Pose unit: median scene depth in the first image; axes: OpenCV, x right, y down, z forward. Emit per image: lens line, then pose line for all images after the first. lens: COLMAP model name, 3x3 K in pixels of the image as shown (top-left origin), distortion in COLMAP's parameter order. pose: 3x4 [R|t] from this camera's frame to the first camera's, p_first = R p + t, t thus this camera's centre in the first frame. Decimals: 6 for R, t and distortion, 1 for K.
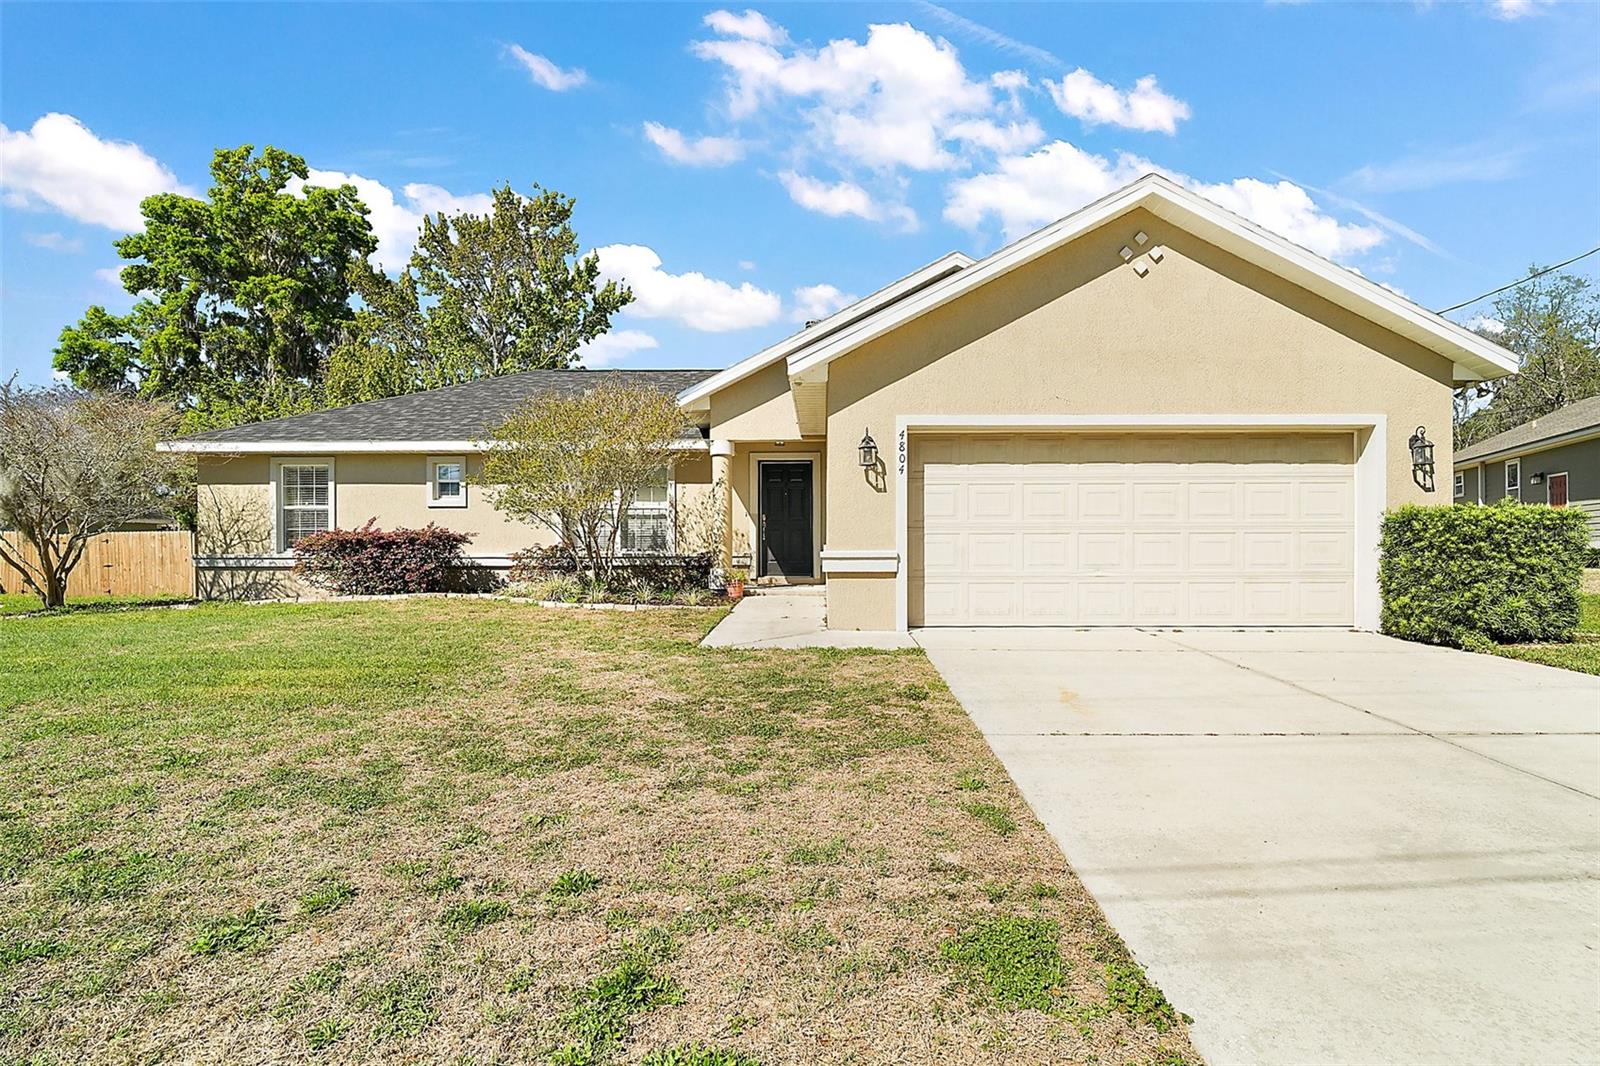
lens RADIAL K [[749.7, 0, 800.3], [0, 749.7, 528.0], [0, 0, 1]] dist [-0.003954, -0.000528]
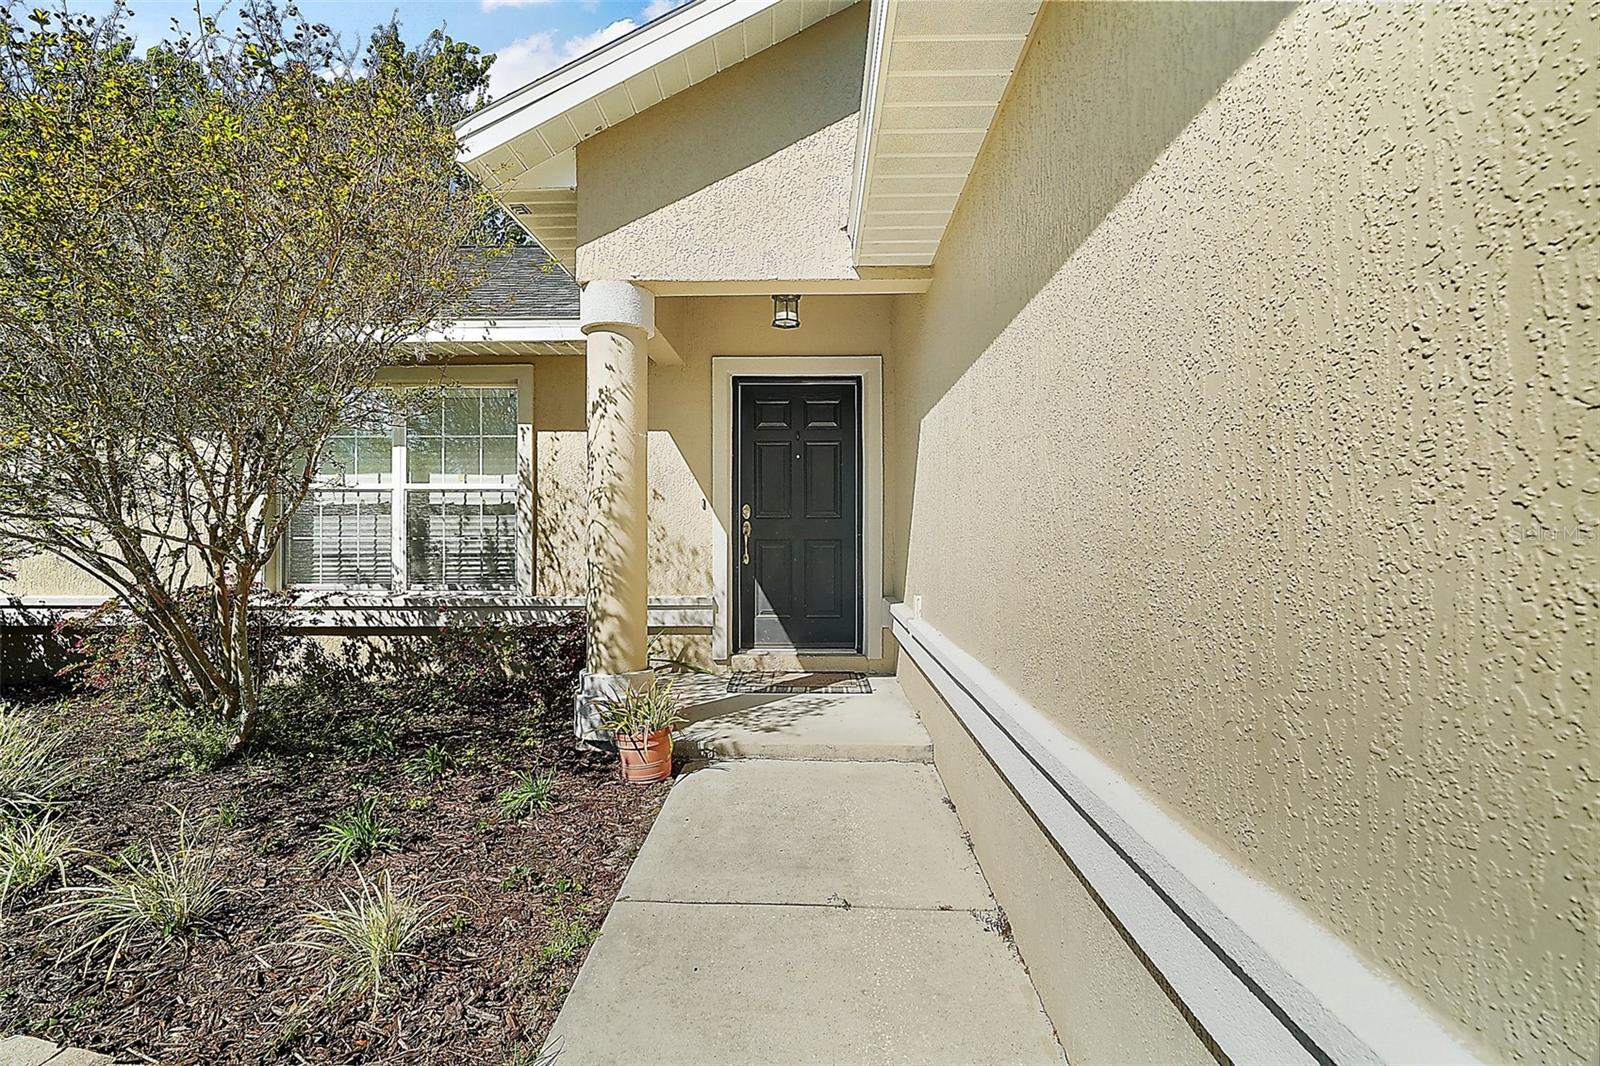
lens RADIAL K [[749.7, 0, 800.3], [0, 749.7, 528.0], [0, 0, 1]] dist [-0.003954, -0.000528]
pose [[0.999980, 0.001800, 0.006114, -0.020404], [-0.001965, 0.999632, 0.027050, -0.016415], [-0.006063, -0.027062, 0.999615, 0.578748]]
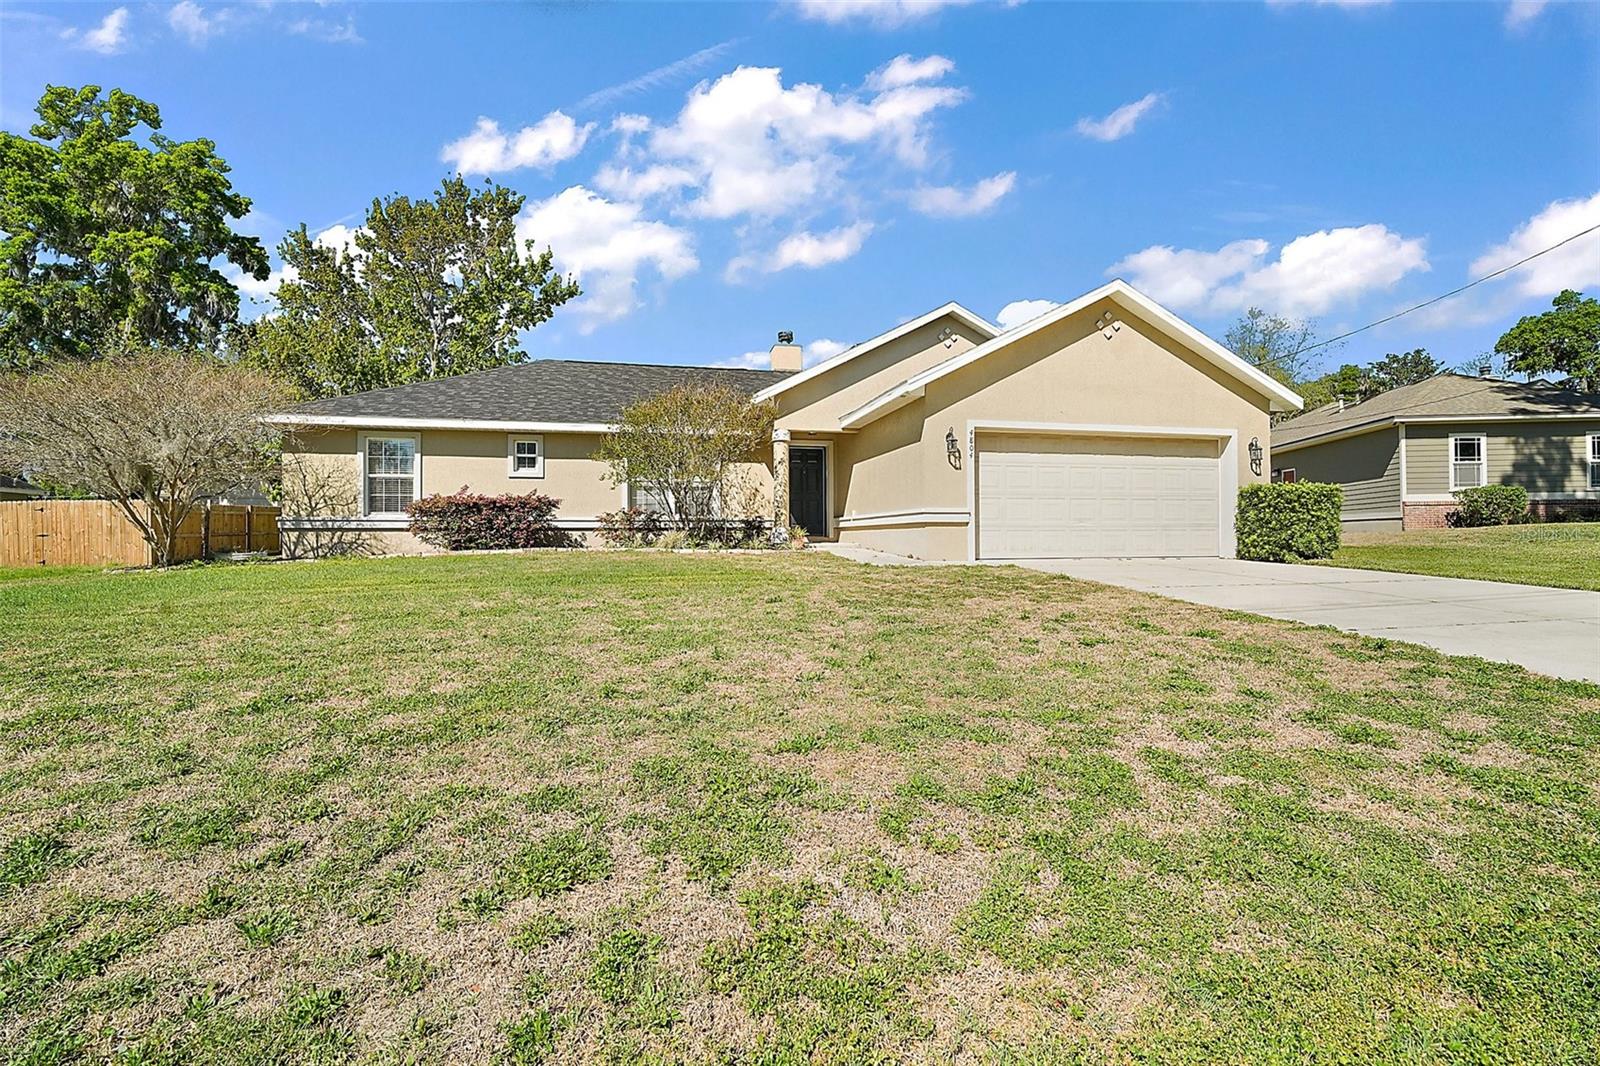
lens RADIAL K [[727.9, 0, 799.7], [0, 727.9, 497.7], [0, 0, 1]] dist [-0.004394, -0.001209]
pose [[0.974362, 0.011329, 0.224700, -0.309340], [-0.007154, 0.999786, -0.019387, 0.022868], [-0.224872, 0.017282, 0.974235, -0.211214]]
